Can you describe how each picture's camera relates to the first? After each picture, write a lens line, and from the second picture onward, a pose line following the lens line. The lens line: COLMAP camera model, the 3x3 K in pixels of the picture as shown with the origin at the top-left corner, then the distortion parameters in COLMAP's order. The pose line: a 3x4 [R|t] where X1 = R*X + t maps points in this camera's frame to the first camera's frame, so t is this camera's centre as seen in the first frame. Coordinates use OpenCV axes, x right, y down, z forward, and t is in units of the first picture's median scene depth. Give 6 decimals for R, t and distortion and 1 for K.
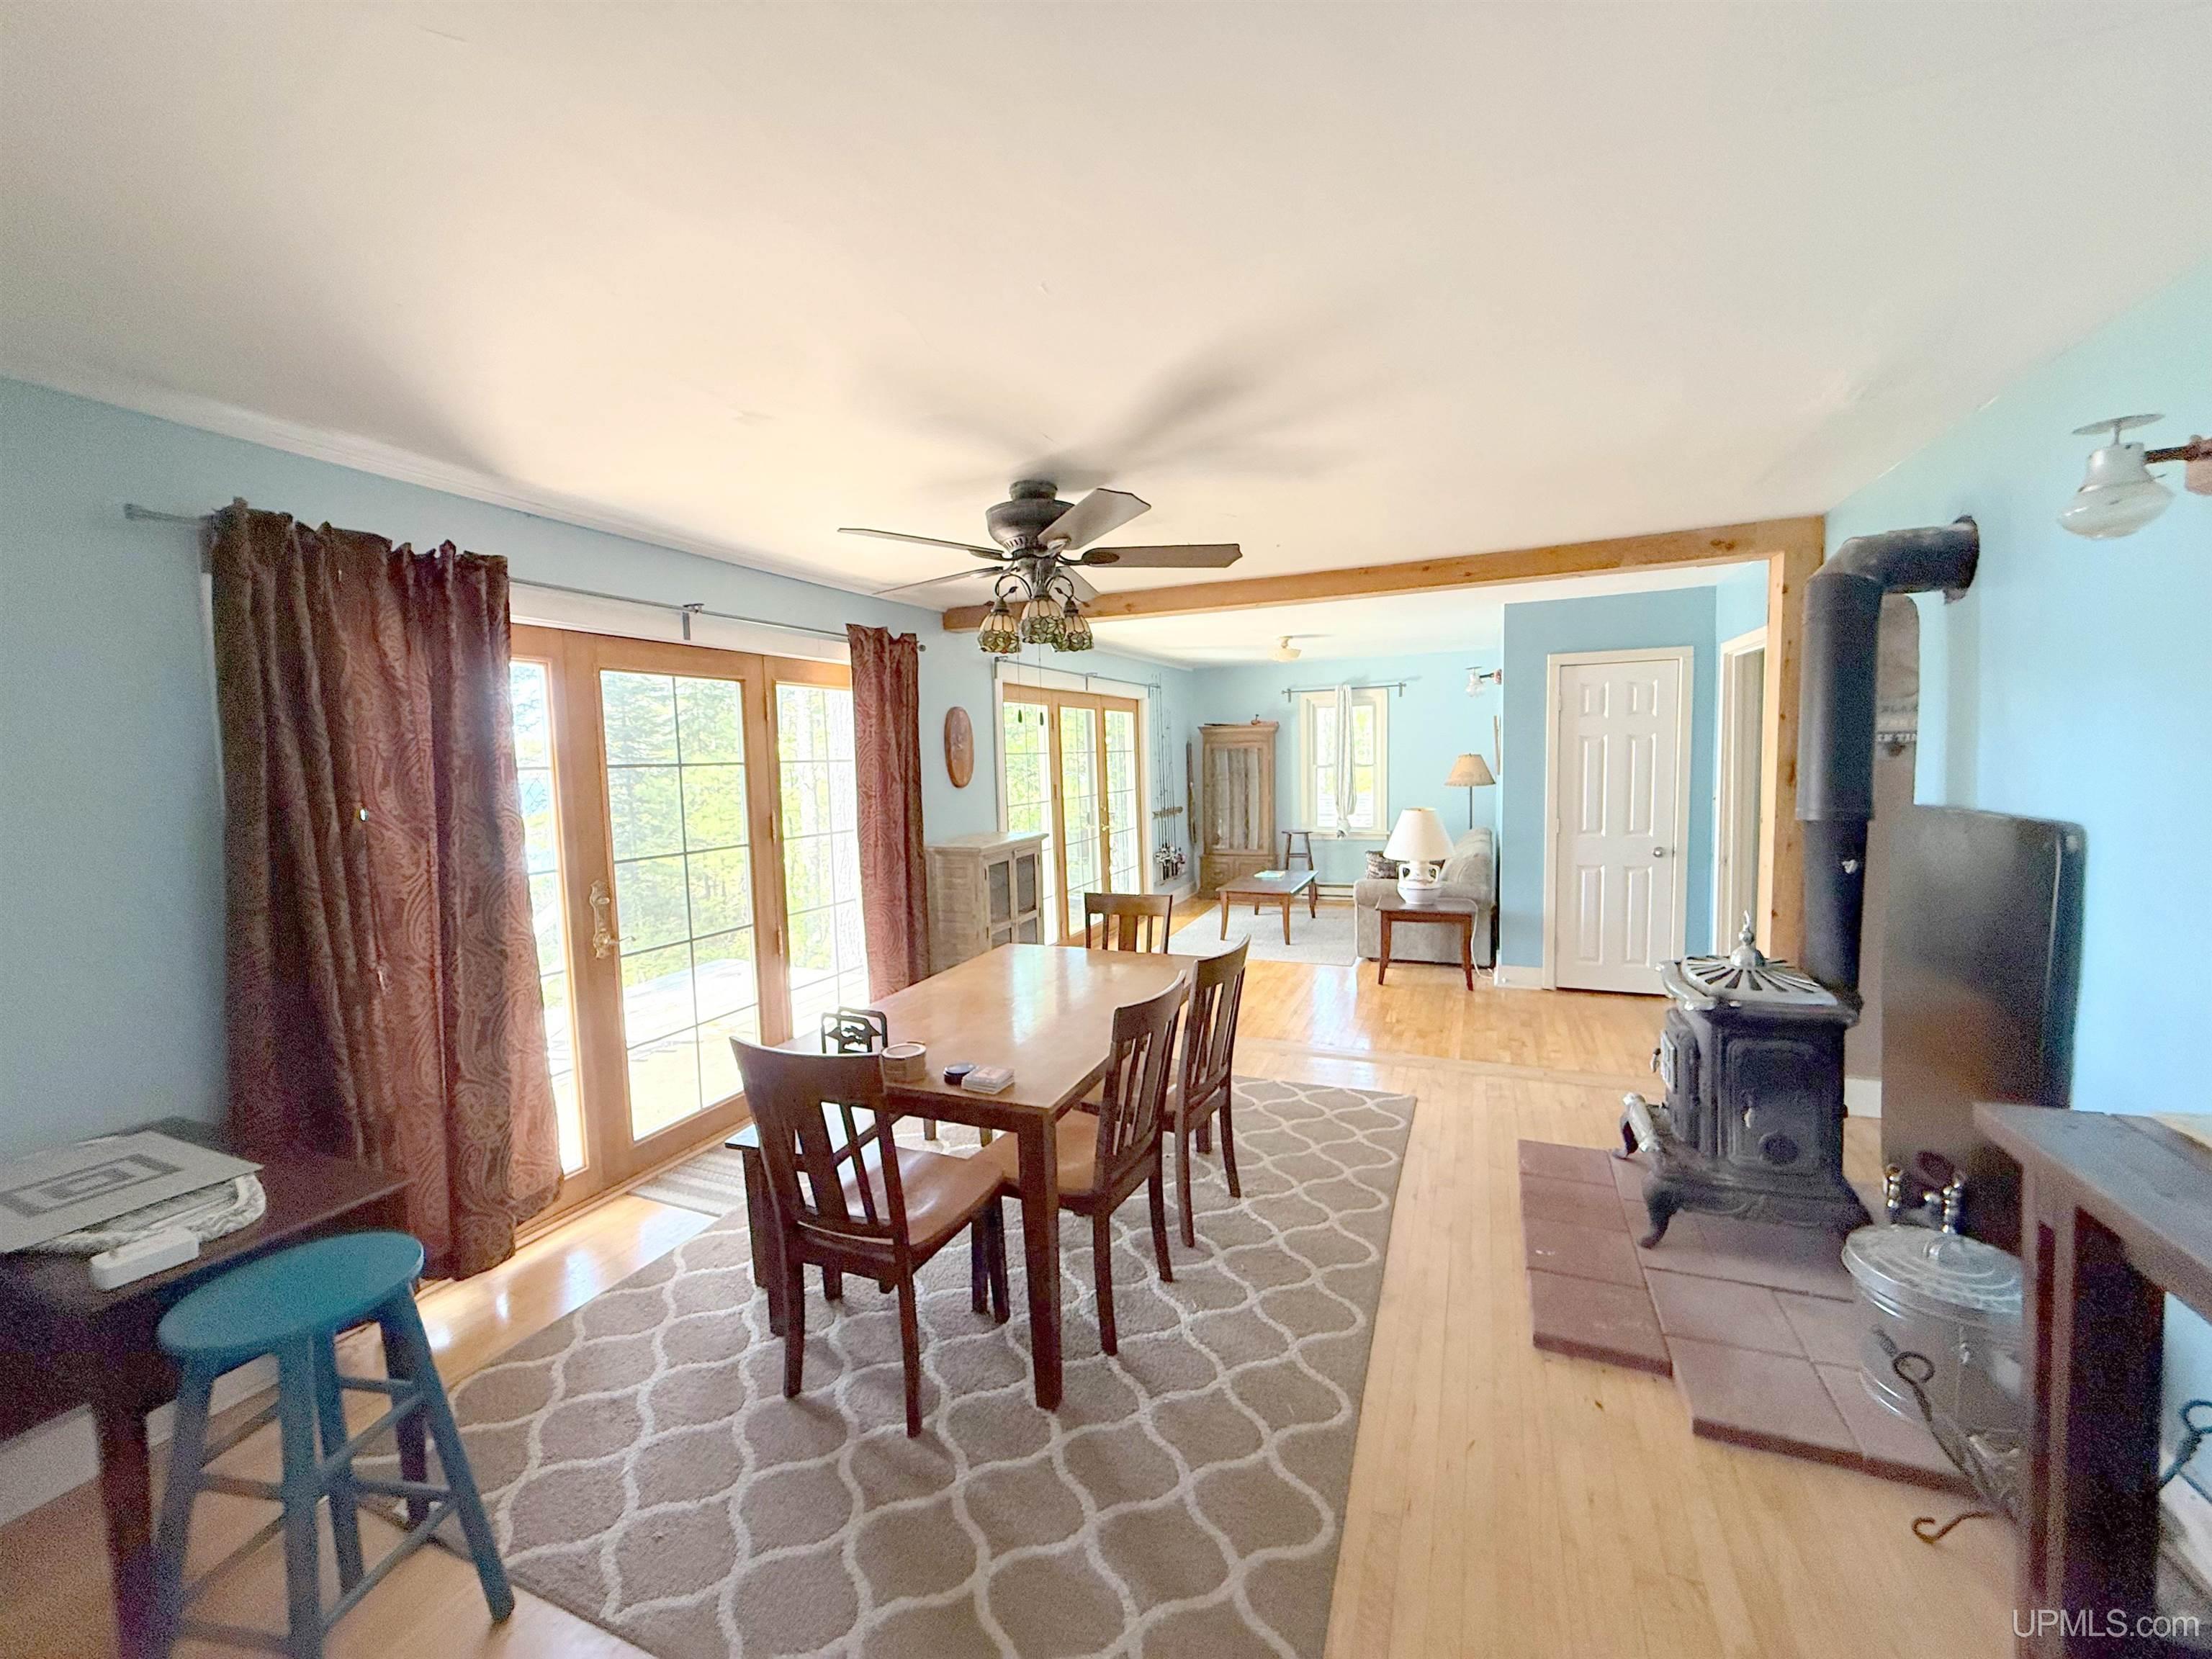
lens RADIAL K [[890.8, 0, 1100.8], [0, 890.8, 831.3], [0, 0, 1]] dist [0.000980, -0.000524]
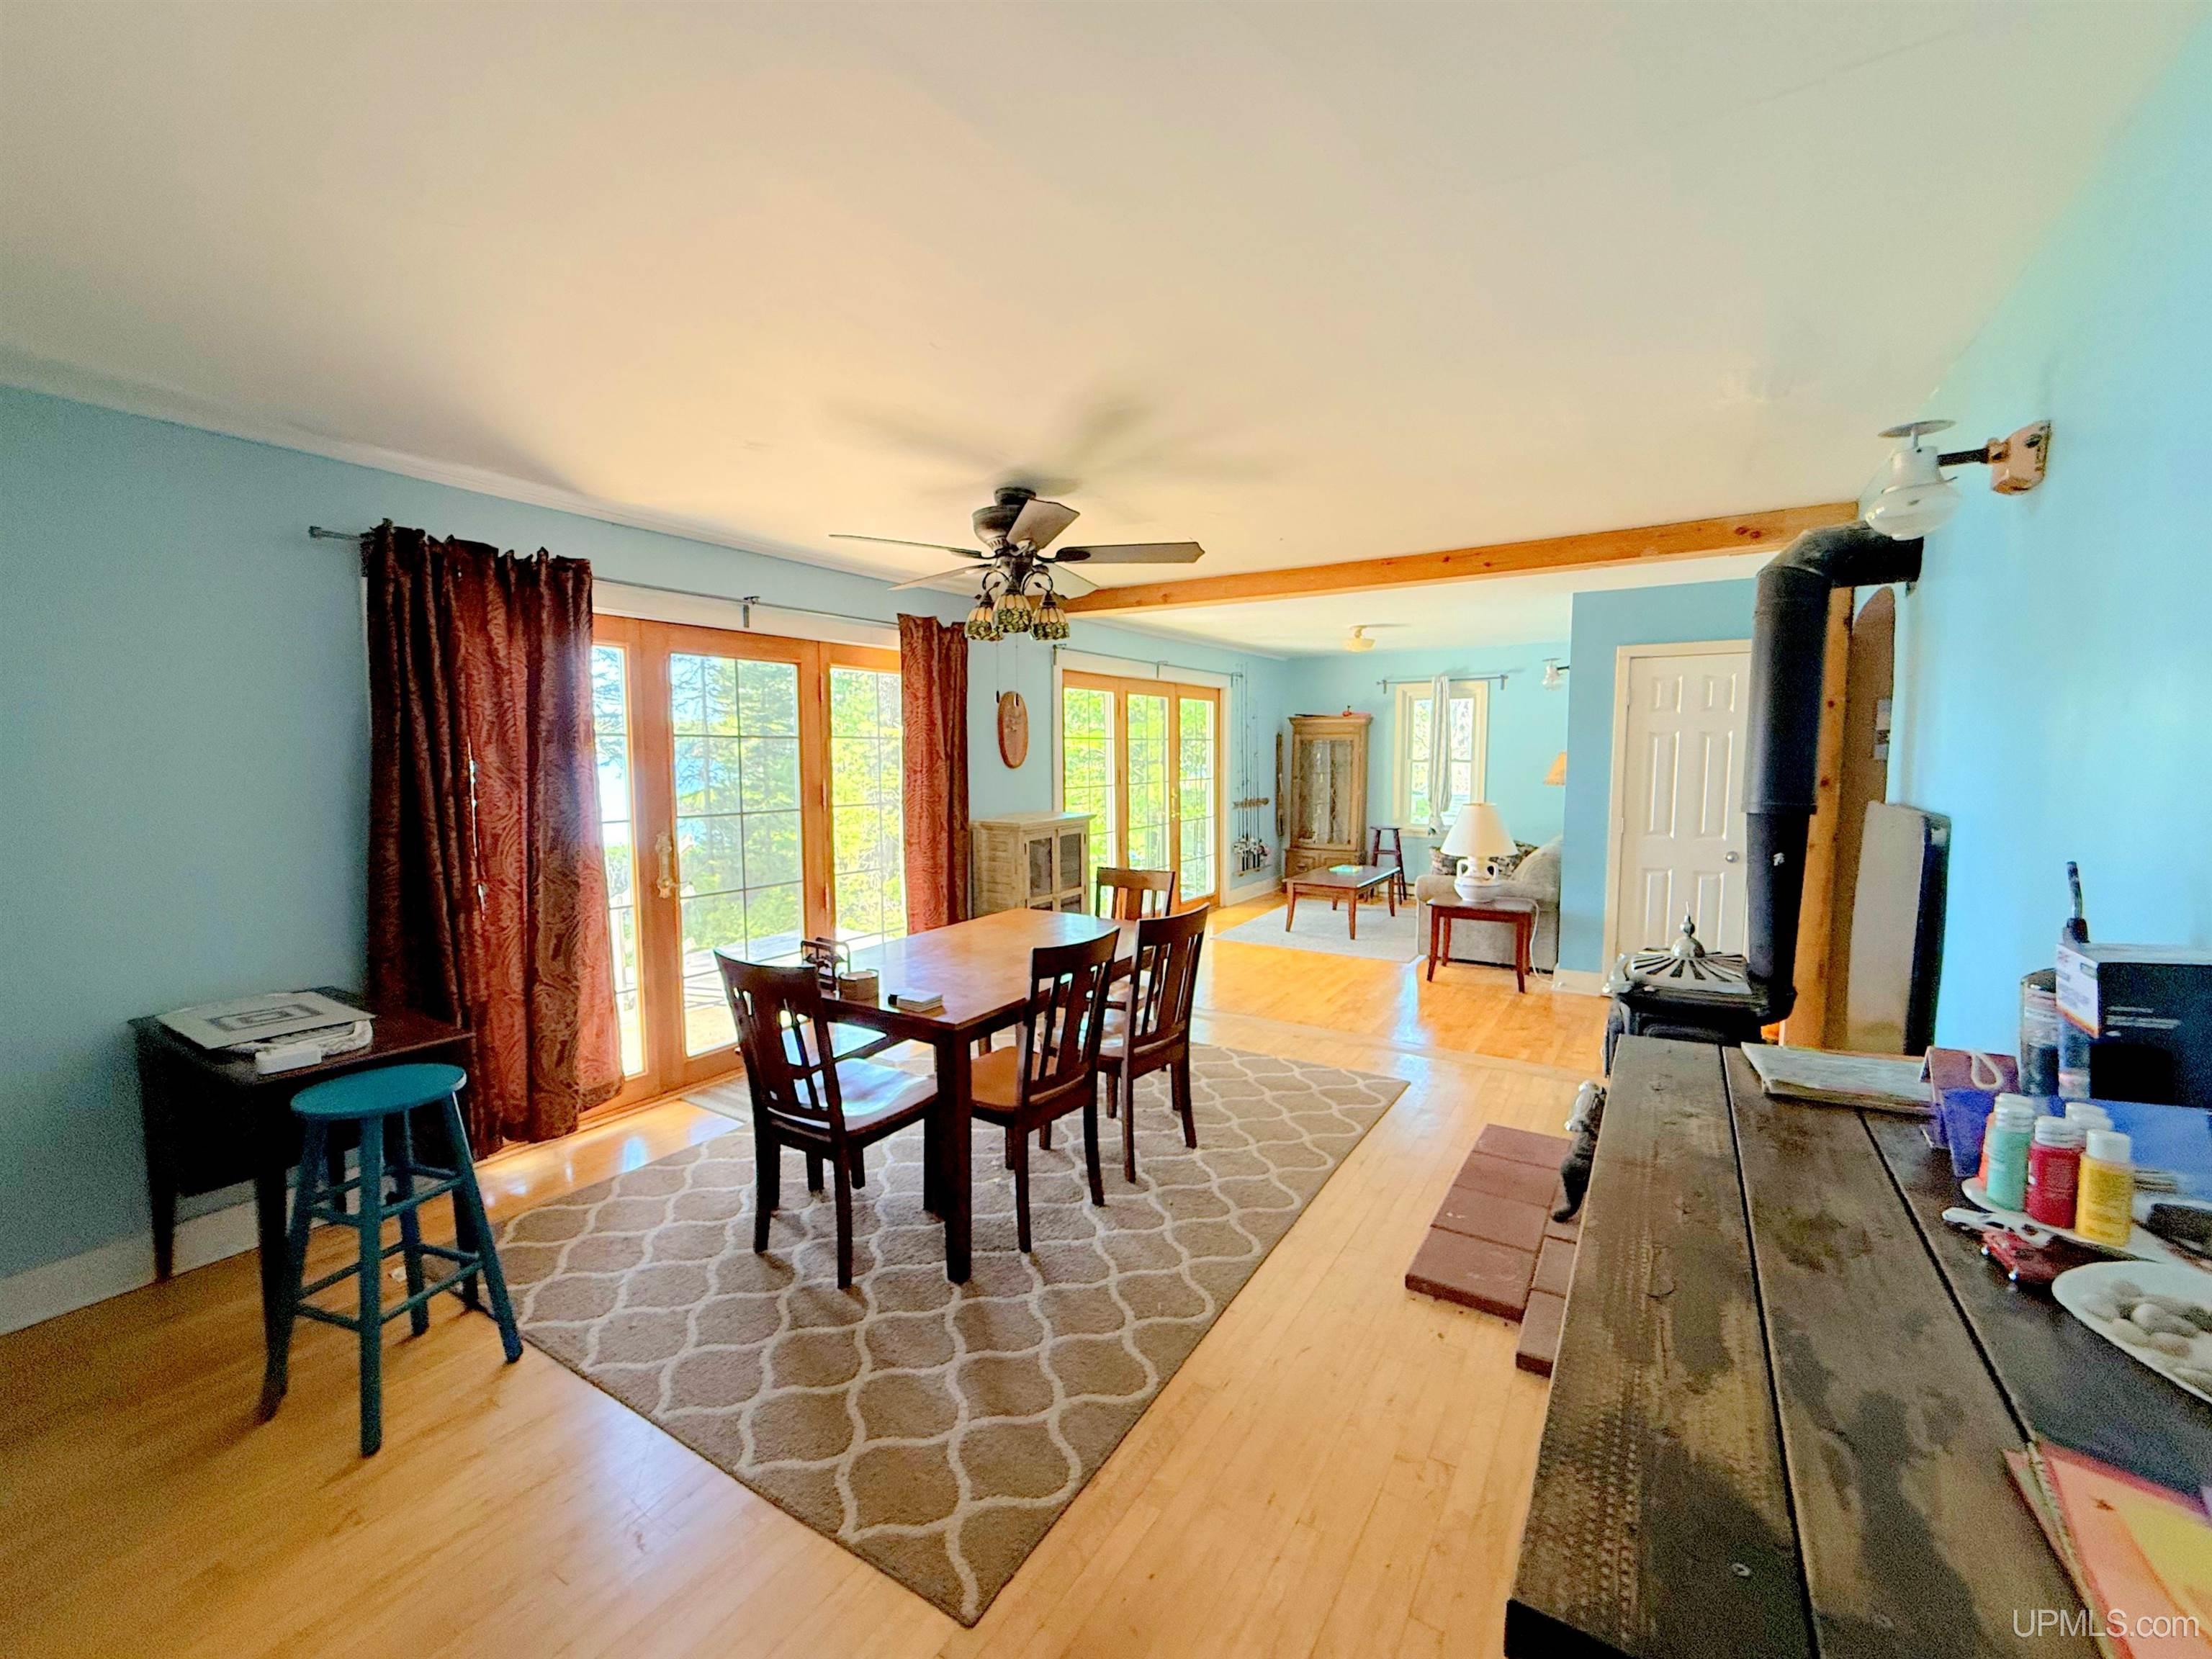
lens RADIAL K [[928.7, 0, 1099.0], [0, 928.7, 832.8], [0, 0, 1]] dist [-0.000086, -0.000209]
pose [[0.986373, 0.039056, -0.159824, 0.234276], [-0.038067, 0.999232, 0.009247, 0.027115], [0.160062, -0.003037, 0.987102, -0.141704]]
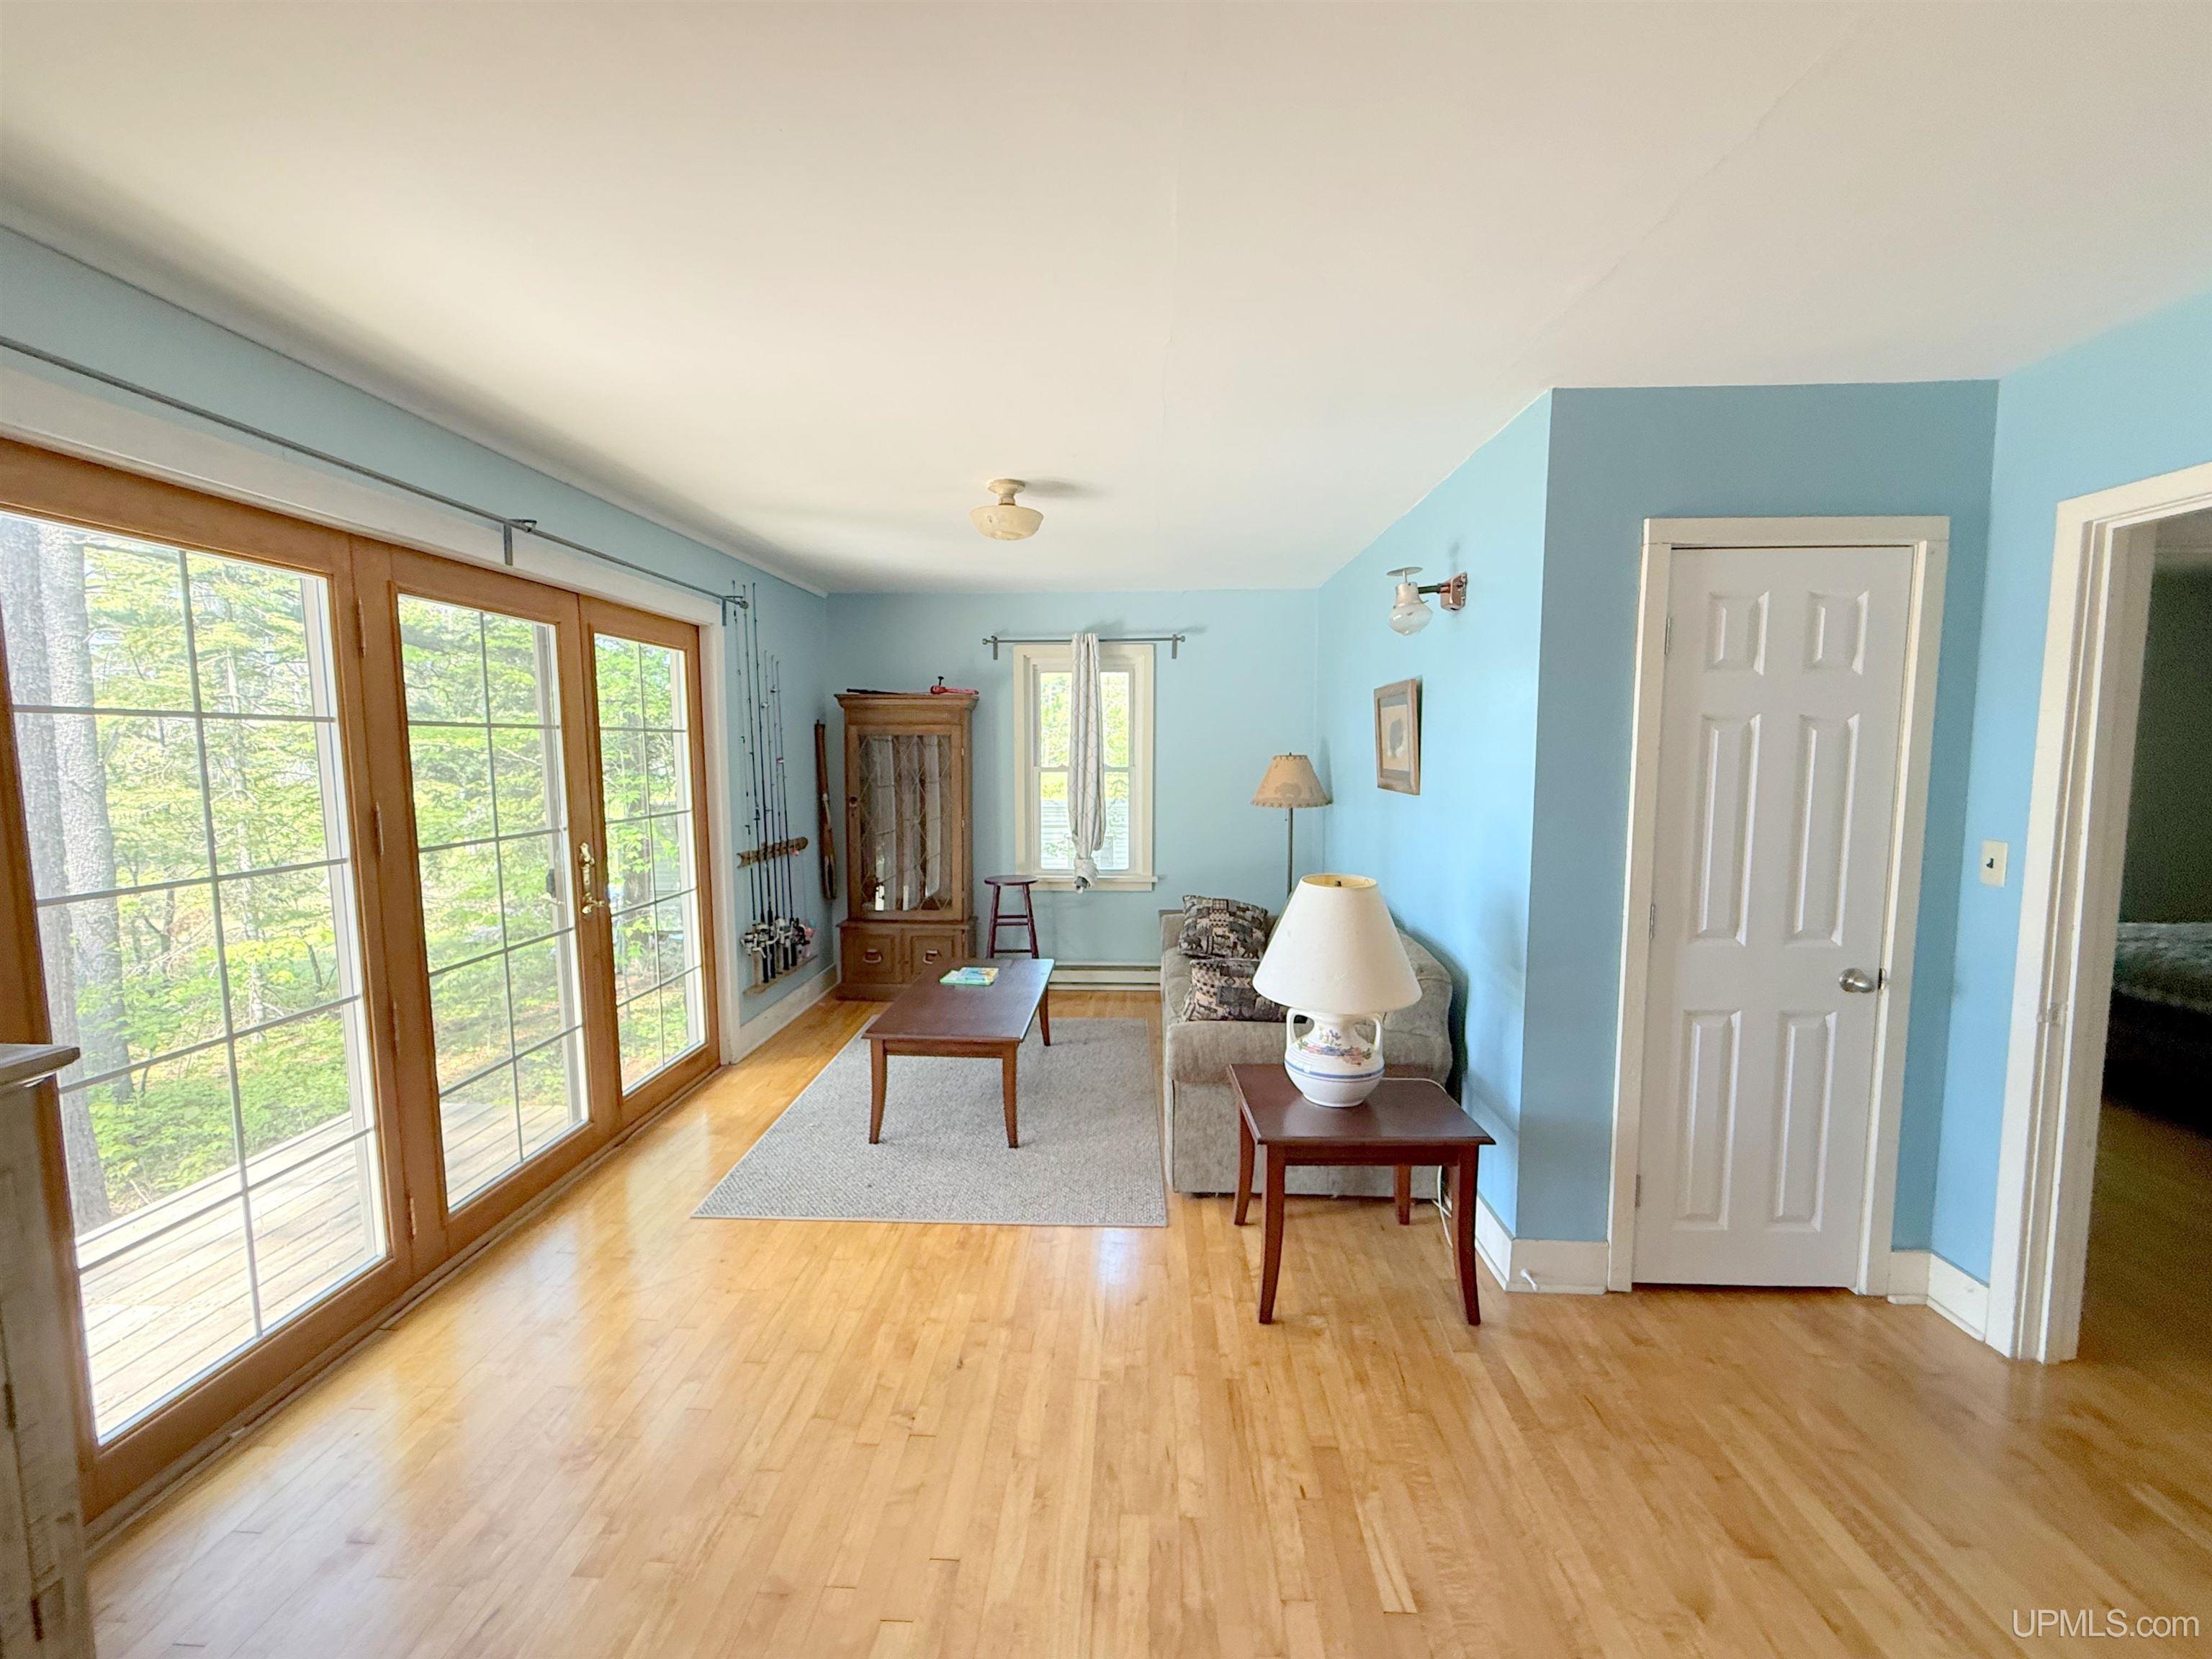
lens RADIAL K [[890.8, 0, 1100.8], [0, 890.8, 831.3], [0, 0, 1]] dist [0.000980, -0.000524]
pose [[0.935653, -0.005766, 0.352875, 0.219215], [0.005163, 0.999983, 0.002649, -0.103560], [-0.352884, -0.000657, 0.935667, 1.357400]]
